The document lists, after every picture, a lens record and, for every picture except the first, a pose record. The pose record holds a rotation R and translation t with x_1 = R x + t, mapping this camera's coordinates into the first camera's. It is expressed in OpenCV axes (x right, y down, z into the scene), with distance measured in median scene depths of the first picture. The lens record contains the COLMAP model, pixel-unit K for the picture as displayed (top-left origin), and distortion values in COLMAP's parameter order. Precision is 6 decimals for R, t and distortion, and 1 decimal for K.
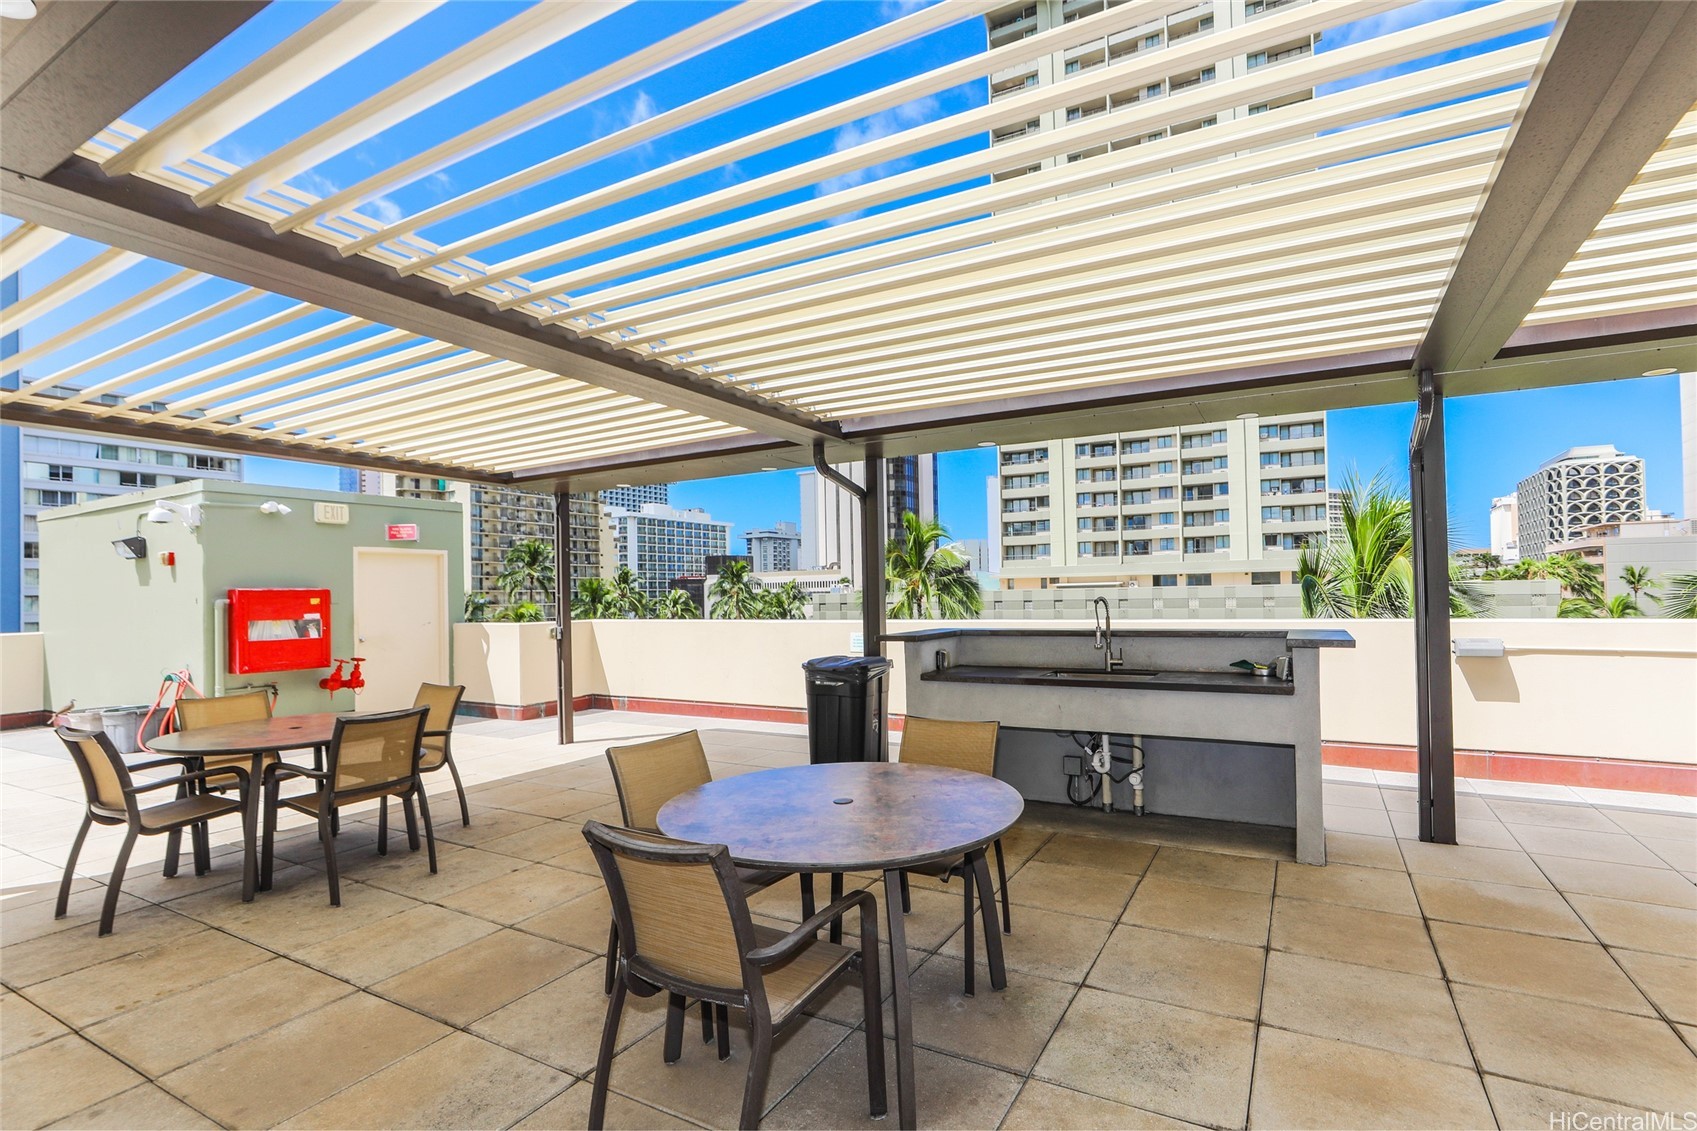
lens RADIAL K [[779.3, 0, 854.4], [0, 779.3, 582.2], [0, 0, 1]] dist [-0.028567, 0.012140]
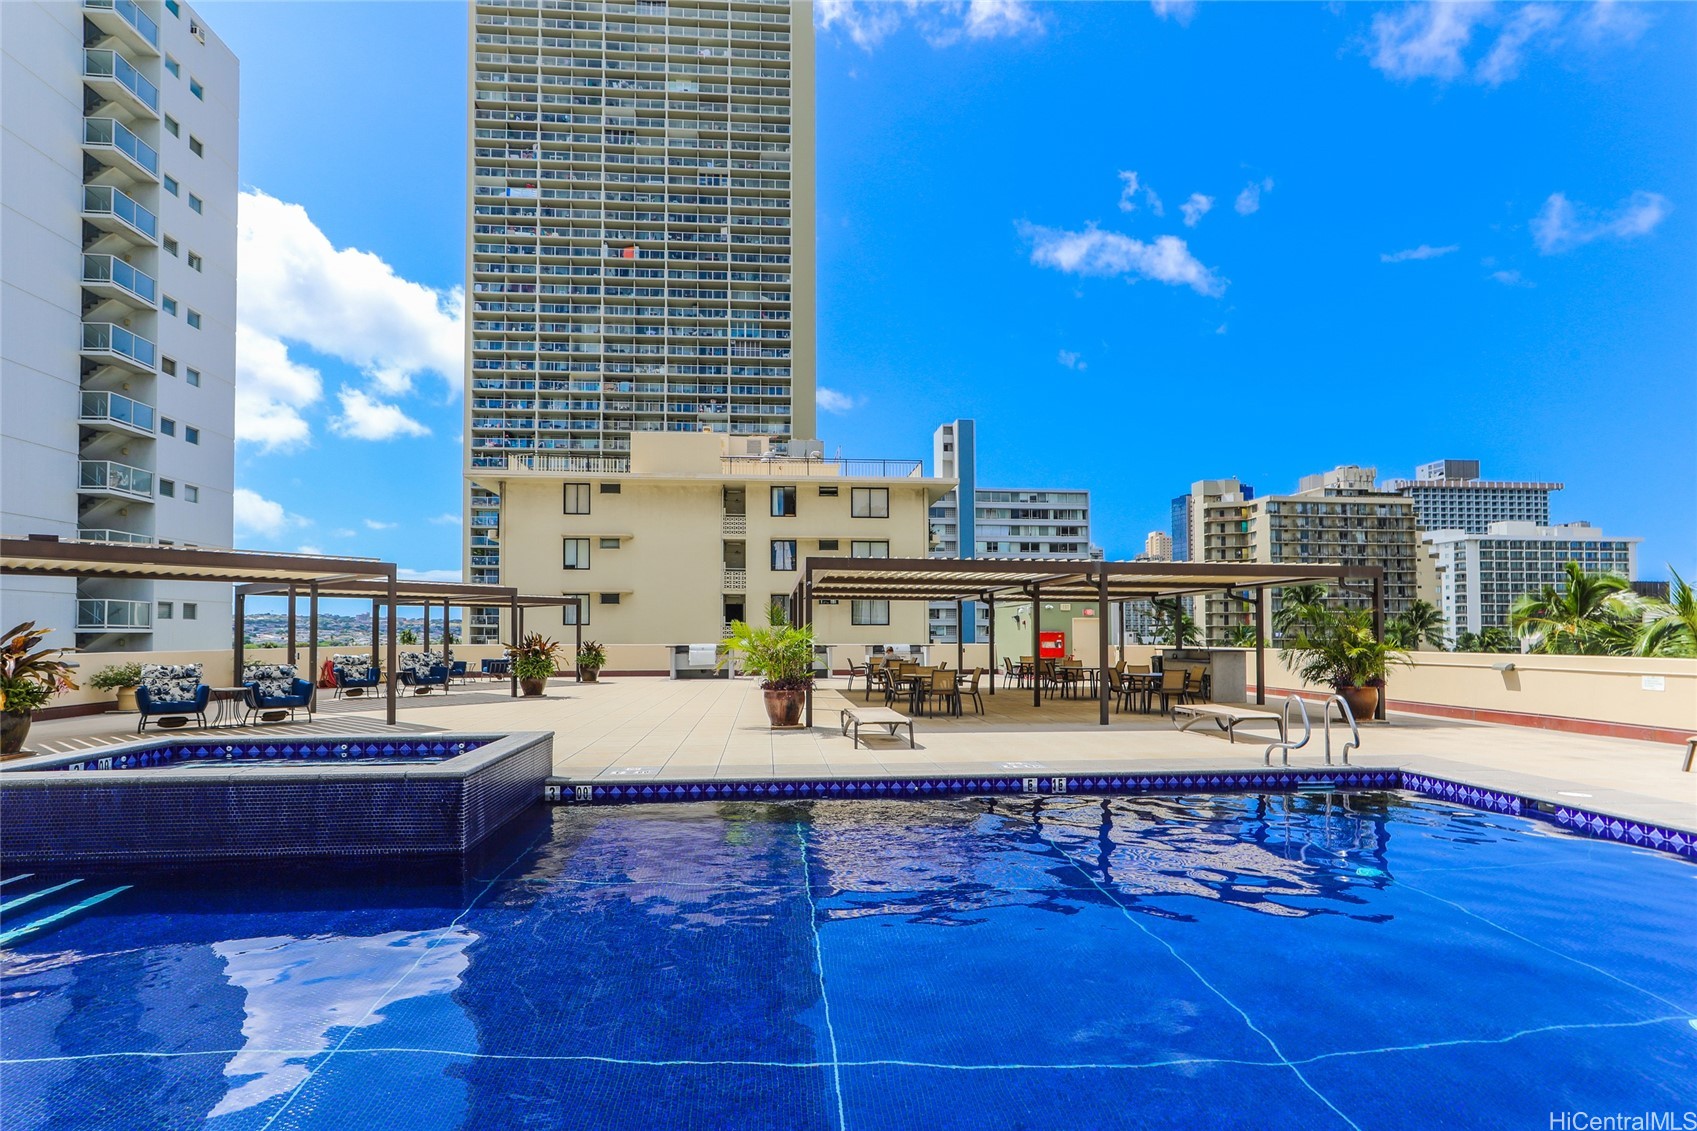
lens RADIAL K [[779.3, 0, 854.4], [0, 779.3, 582.2], [0, 0, 1]] dist [-0.028567, 0.012140]
pose [[0.560005, -0.032507, -0.827851, 3.993974], [-0.002738, 0.999152, -0.041086, -0.171137], [0.828485, 0.025275, 0.559441, -4.018781]]
